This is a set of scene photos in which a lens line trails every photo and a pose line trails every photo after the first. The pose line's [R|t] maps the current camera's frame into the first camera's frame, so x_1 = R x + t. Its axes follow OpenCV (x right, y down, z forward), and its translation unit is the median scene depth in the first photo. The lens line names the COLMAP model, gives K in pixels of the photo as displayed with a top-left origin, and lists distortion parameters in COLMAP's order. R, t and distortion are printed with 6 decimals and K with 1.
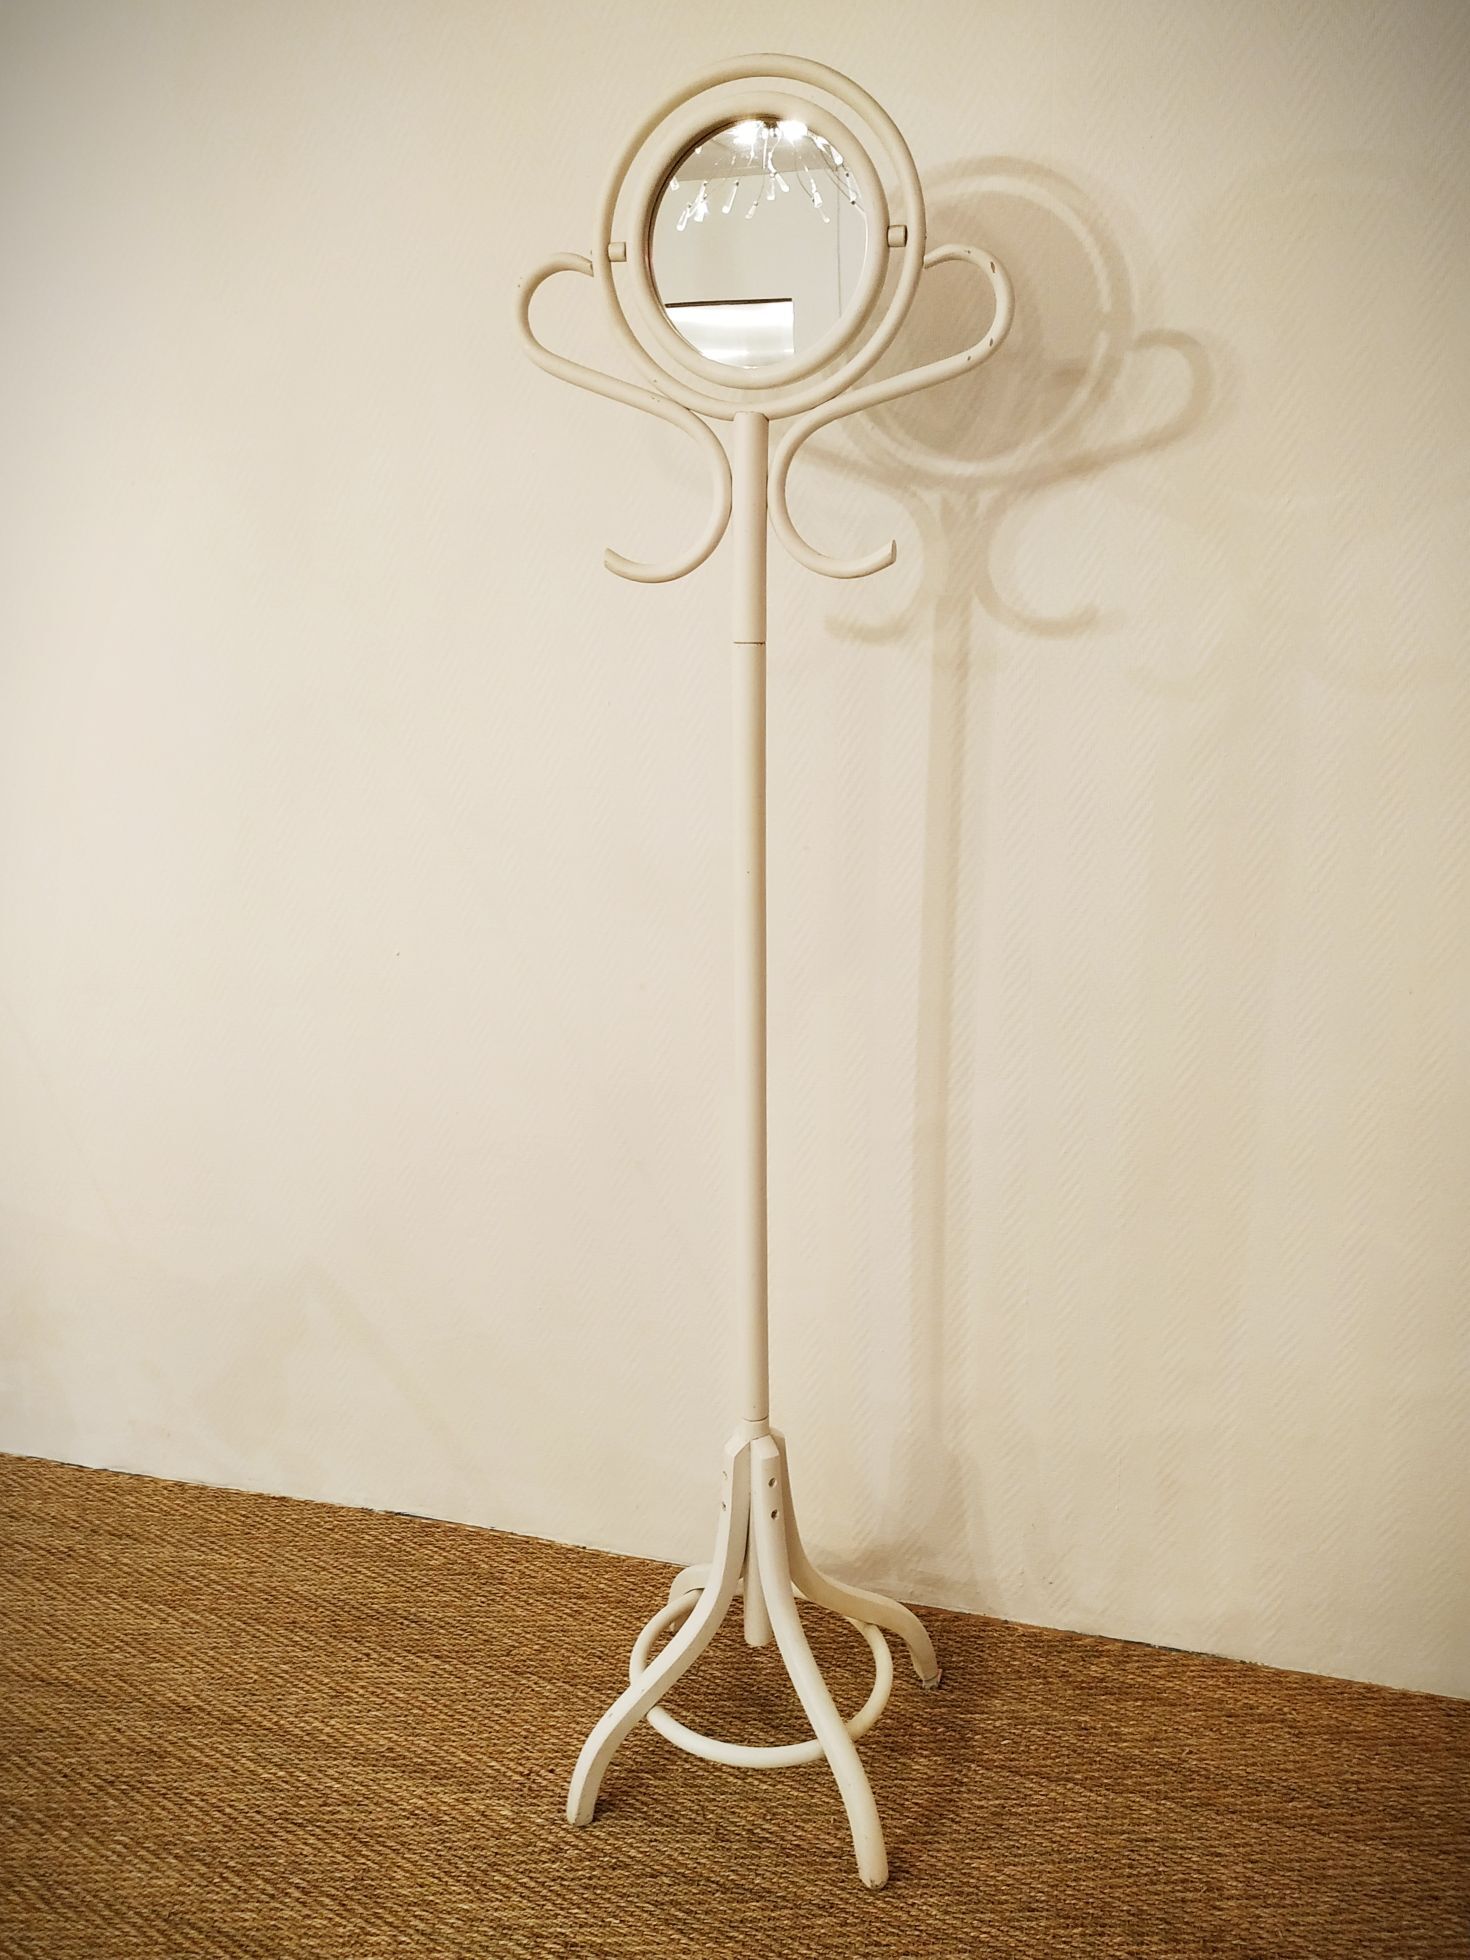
lens RADIAL K [[1535.0, 0, 728.4], [0, 1535.0, 968.3], [0, 0, 1]] dist [-0.005961, 0.000388]
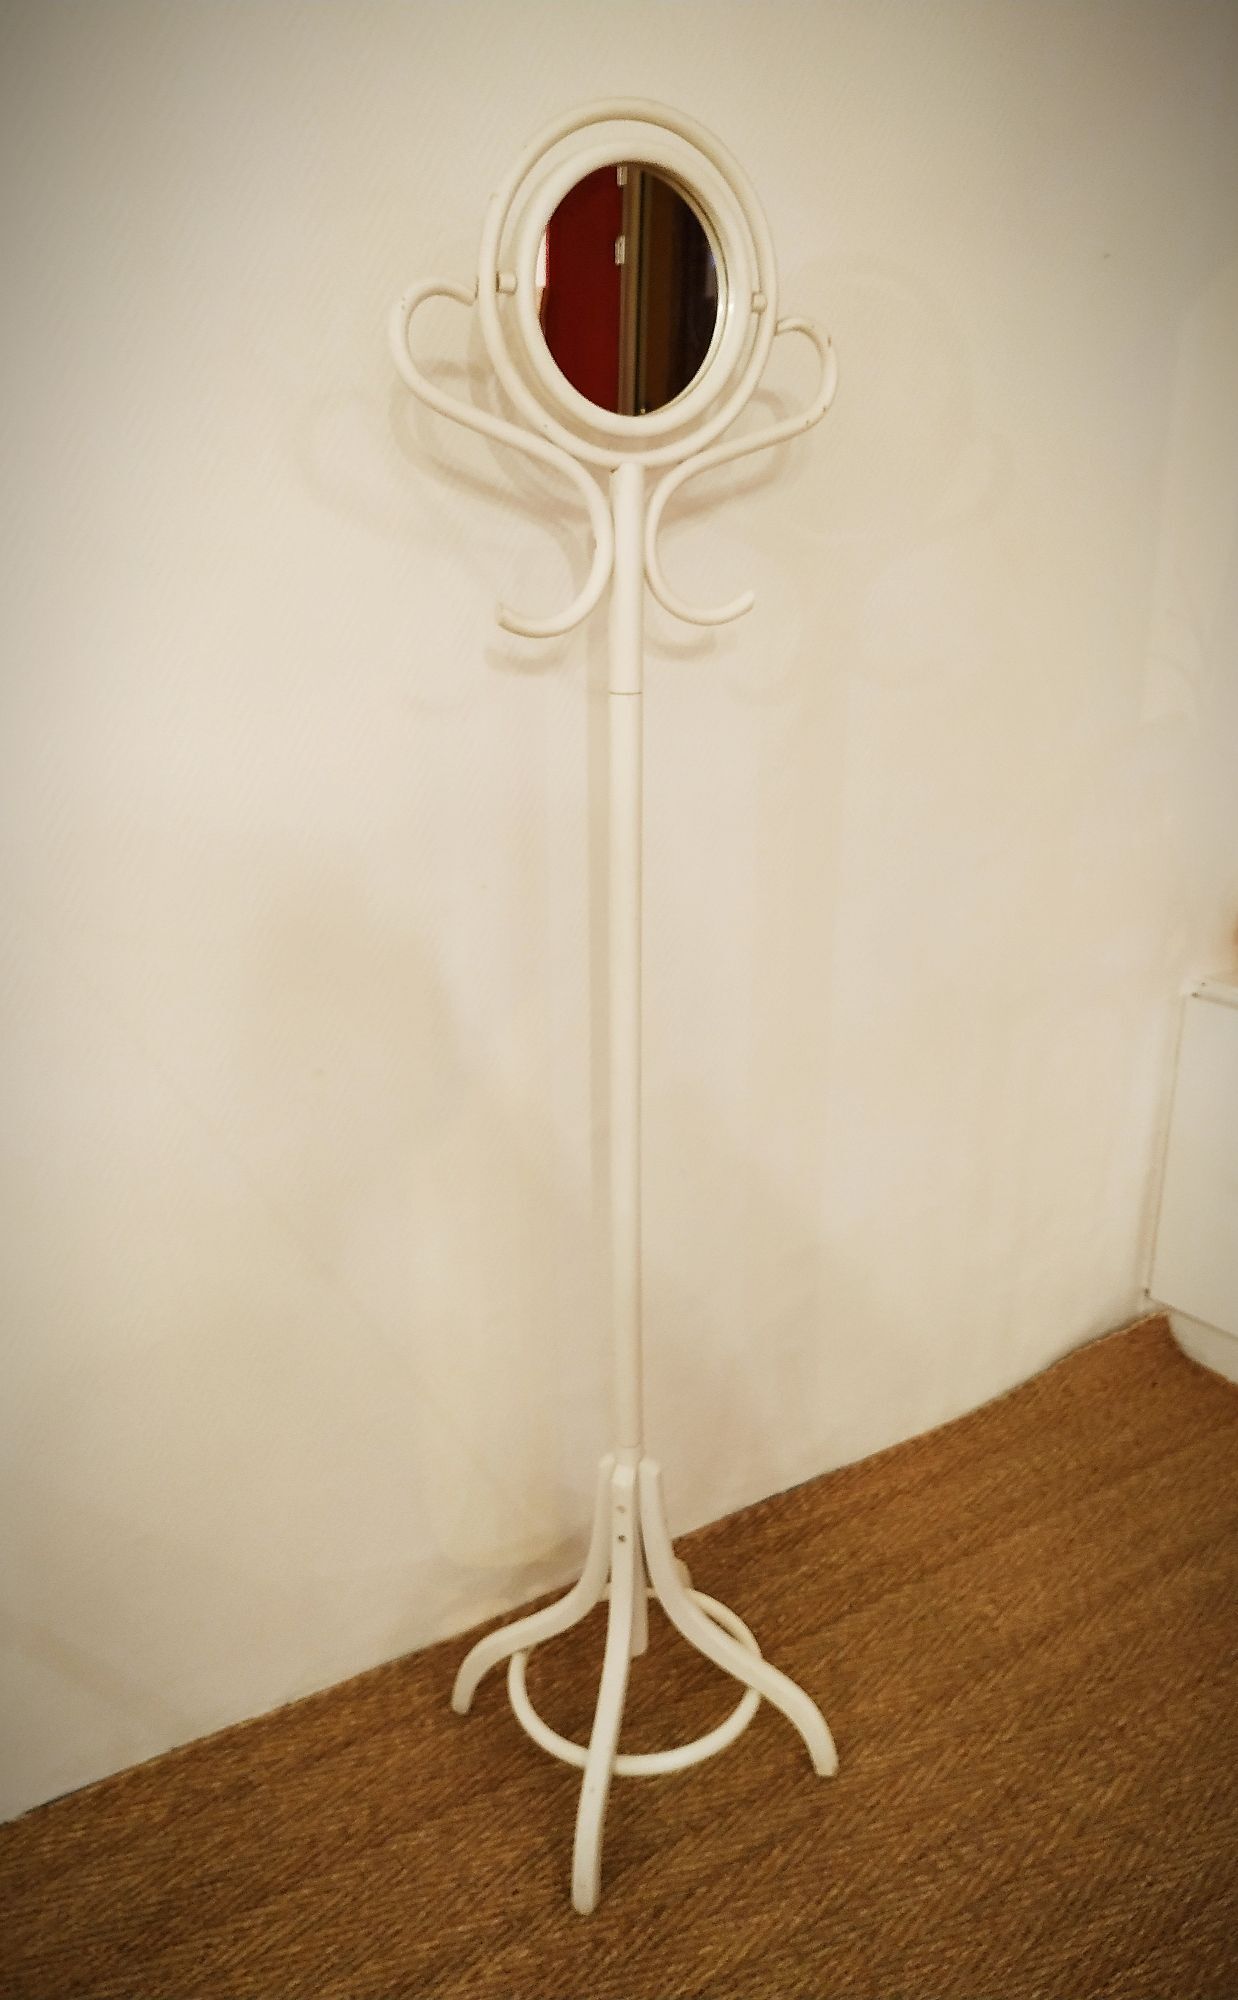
lens RADIAL K [[1537.0, 0, 619.0], [0, 1537.0, 1000.0], [0, 0, 1]] dist [-0.002088, -0.001187]
pose [[0.661071, -0.231563, 0.713697, -0.674892], [0.192555, 0.971688, 0.136913, -0.141543], [-0.725195, 0.046917, 0.686944, 0.297051]]
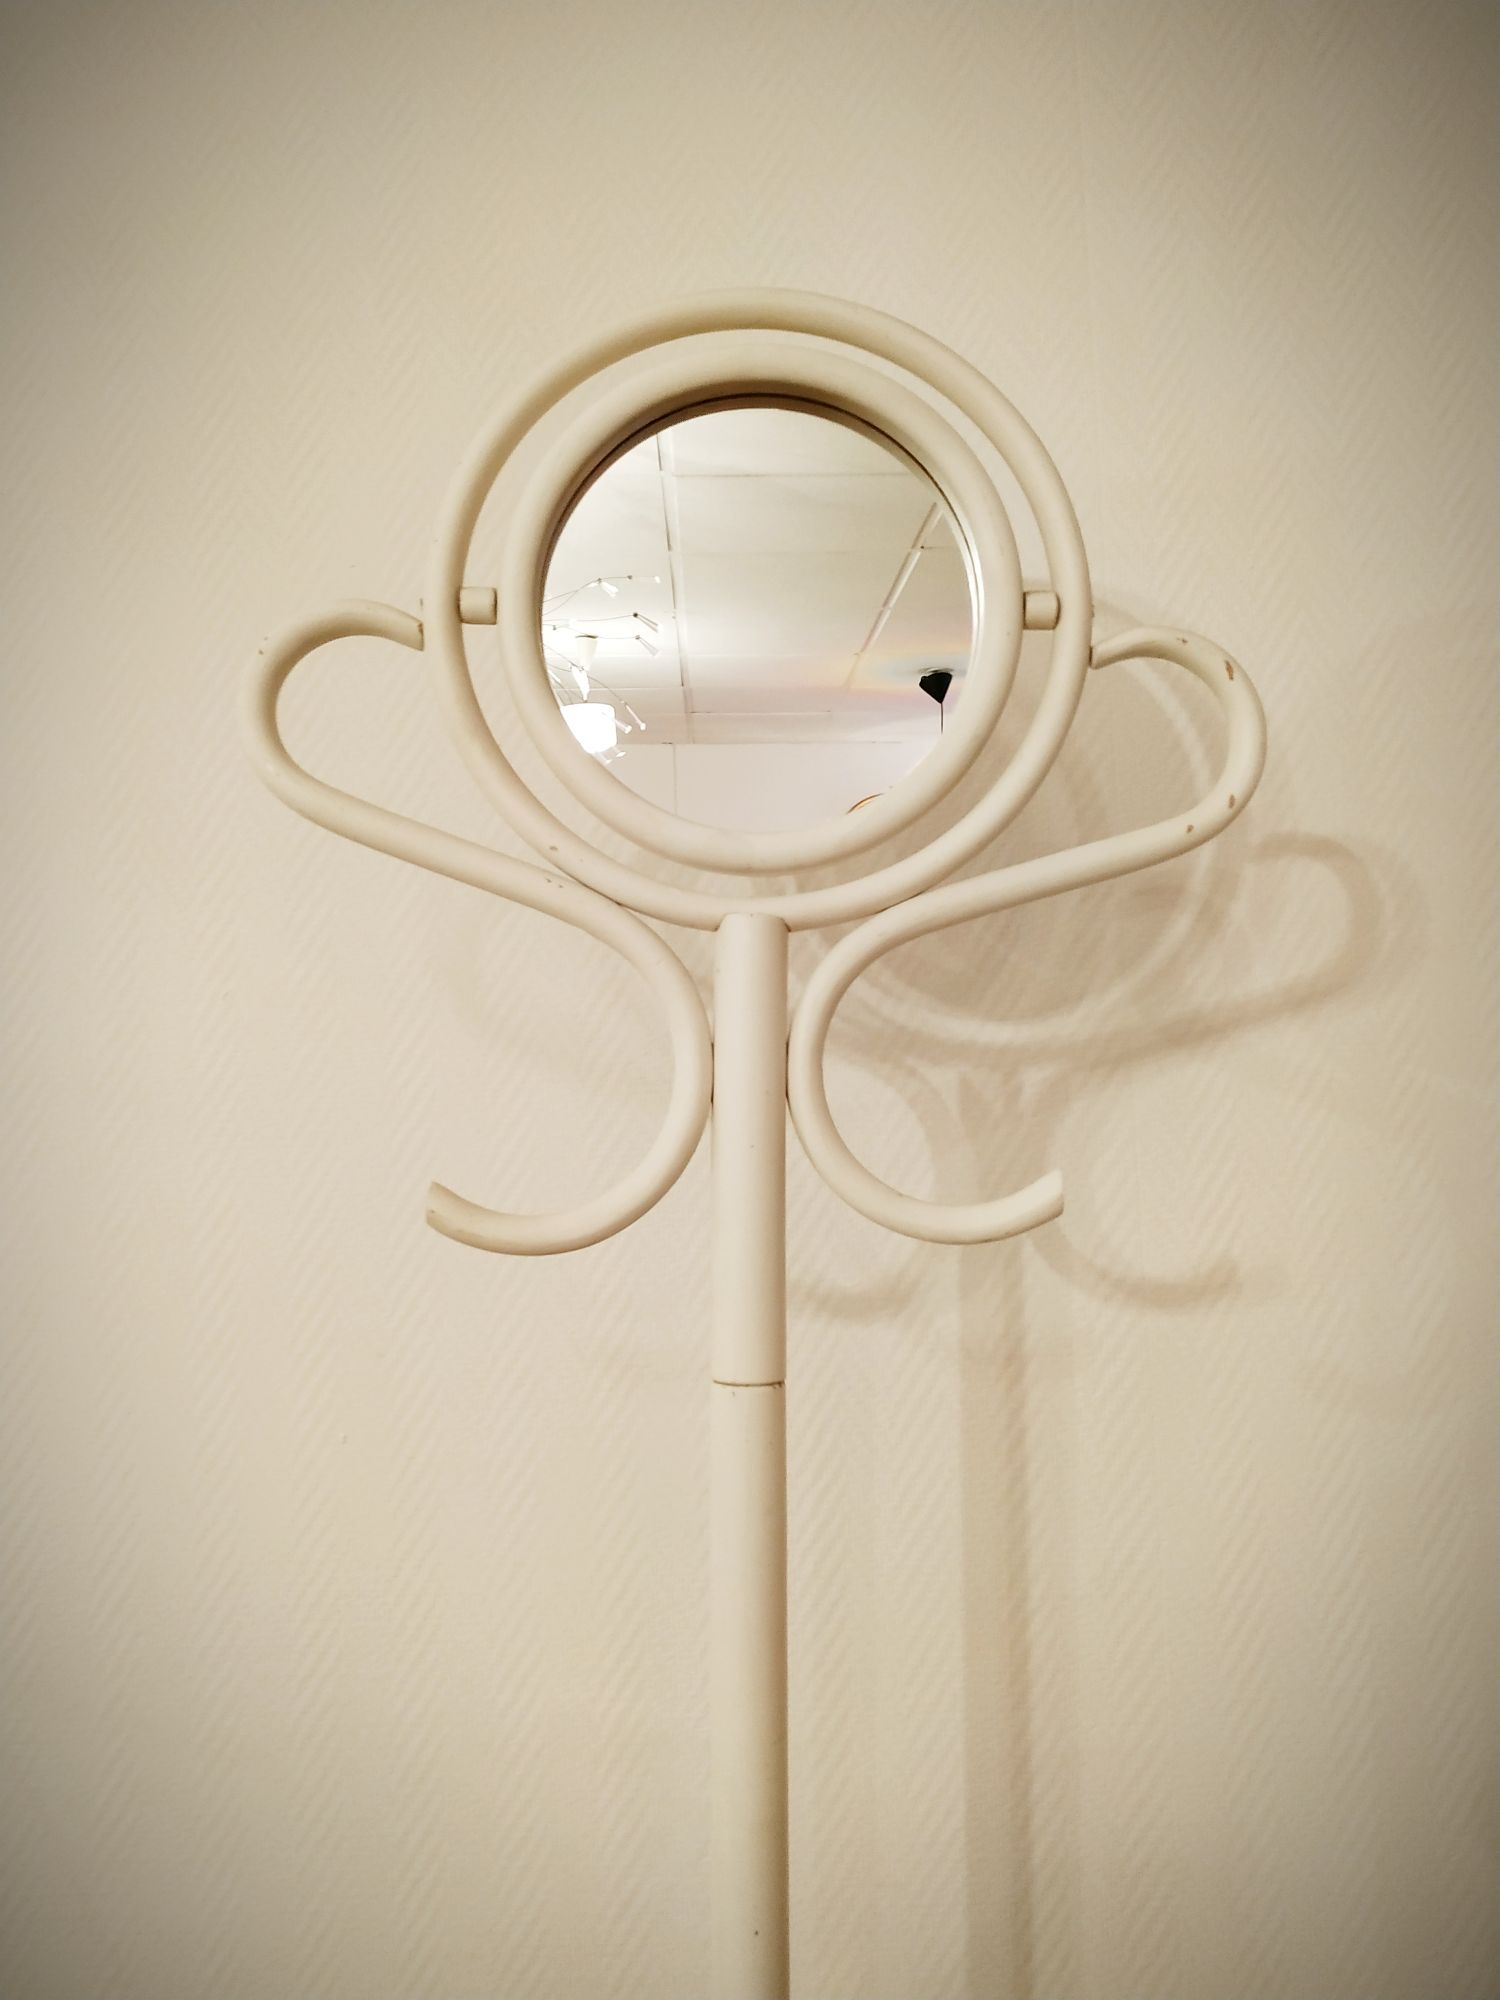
lens RADIAL K [[1464.2, 0, 759.3], [0, 1464.2, 1004.8], [0, 0, 1]] dist [0.031458, -0.001559]
pose [[0.962976, 0.025578, 0.268372, -0.093774], [0.063966, 0.945382, -0.319627, -0.159510], [-0.261890, 0.324960, 0.908743, 0.501952]]
